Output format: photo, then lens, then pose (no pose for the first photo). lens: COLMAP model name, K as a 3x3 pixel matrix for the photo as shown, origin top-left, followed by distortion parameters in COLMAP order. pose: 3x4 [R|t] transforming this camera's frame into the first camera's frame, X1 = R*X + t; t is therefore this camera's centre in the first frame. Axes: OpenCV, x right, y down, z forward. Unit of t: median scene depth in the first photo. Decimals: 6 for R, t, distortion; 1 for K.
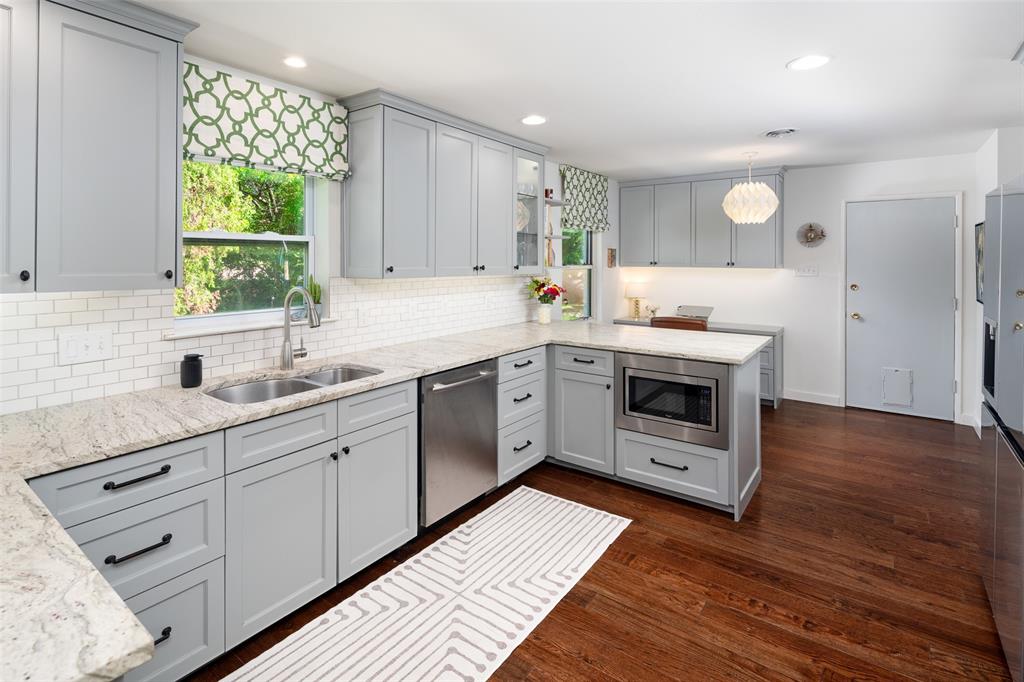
lens RADIAL K [[504.0, 0, 506.6], [0, 504.0, 270.5], [0, 0, 1]] dist [0.001369, -0.000655]
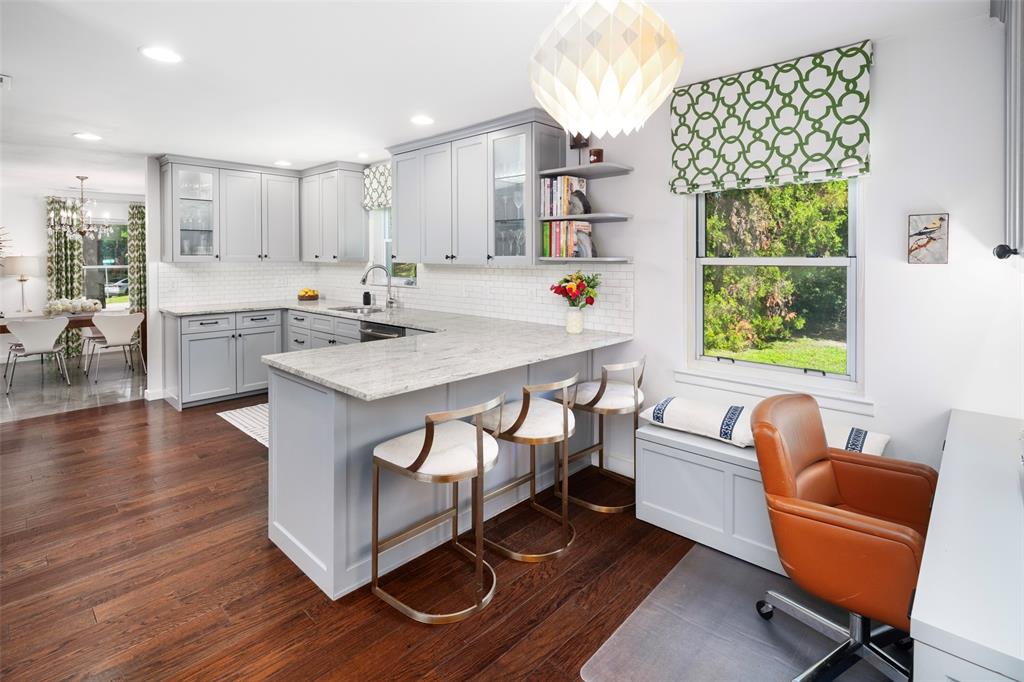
lens RADIAL K [[504.2, 0, 506.2], [0, 504.2, 258.9], [0, 0, 1]] dist [-0.000732, -0.000086]
pose [[-0.129079, 0.008298, -0.991600, 1.323589], [-0.020114, 0.999737, 0.010984, -0.017123], [0.991430, 0.021363, -0.128878, 1.561149]]
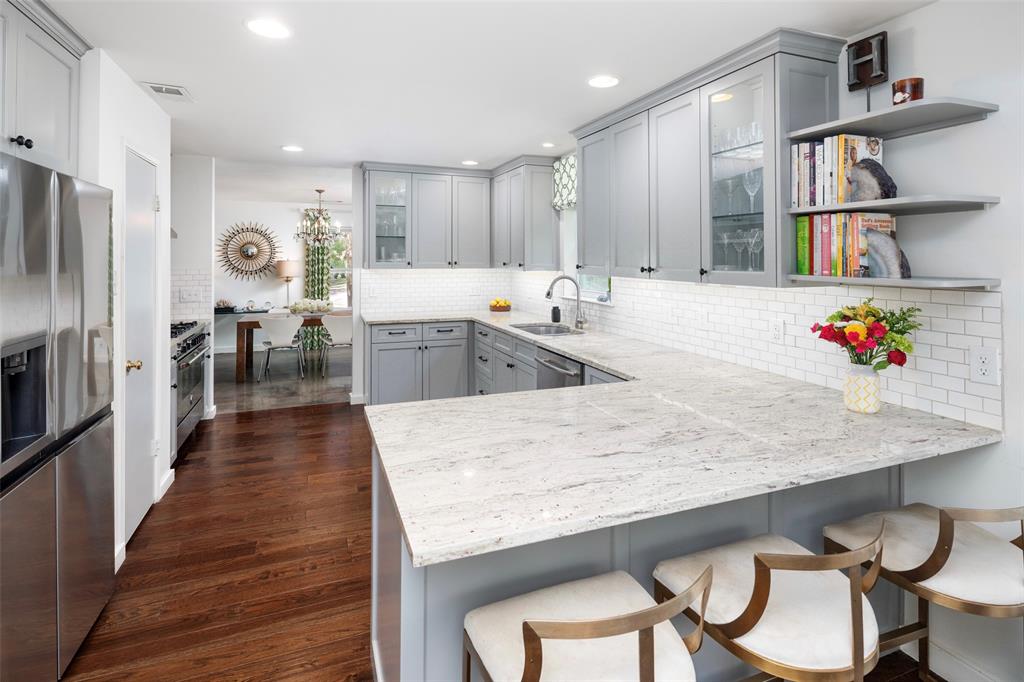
lens RADIAL K [[501.9, 0, 507.3], [0, 501.9, 249.3], [0, 0, 1]] dist [0.001898, 0.000049]
pose [[-0.541231, -0.012810, -0.840776, 0.942580], [-0.019660, 0.999803, -0.002577, -0.036567], [0.840644, 0.015134, -0.541376, 1.533106]]
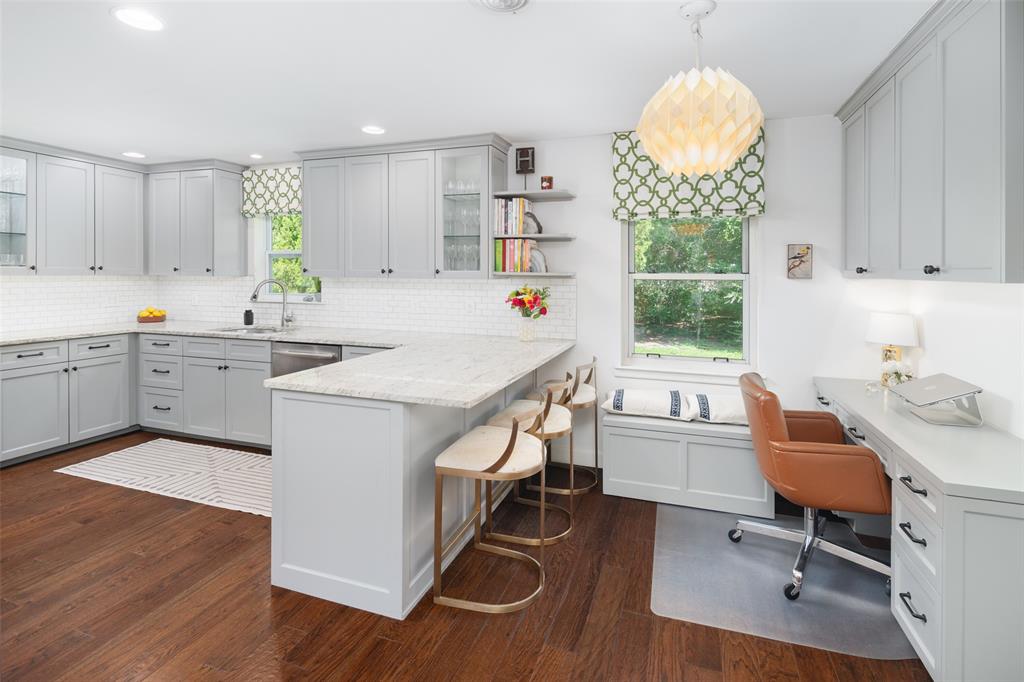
lens RADIAL K [[504.0, 0, 506.6], [0, 504.0, 270.5], [0, 0, 1]] dist [0.001369, -0.000655]
pose [[0.287197, -0.000268, -0.957871, 1.365282], [-0.028836, 0.999544, -0.008926, -0.002350], [0.957437, 0.030185, 0.287059, 1.138656]]
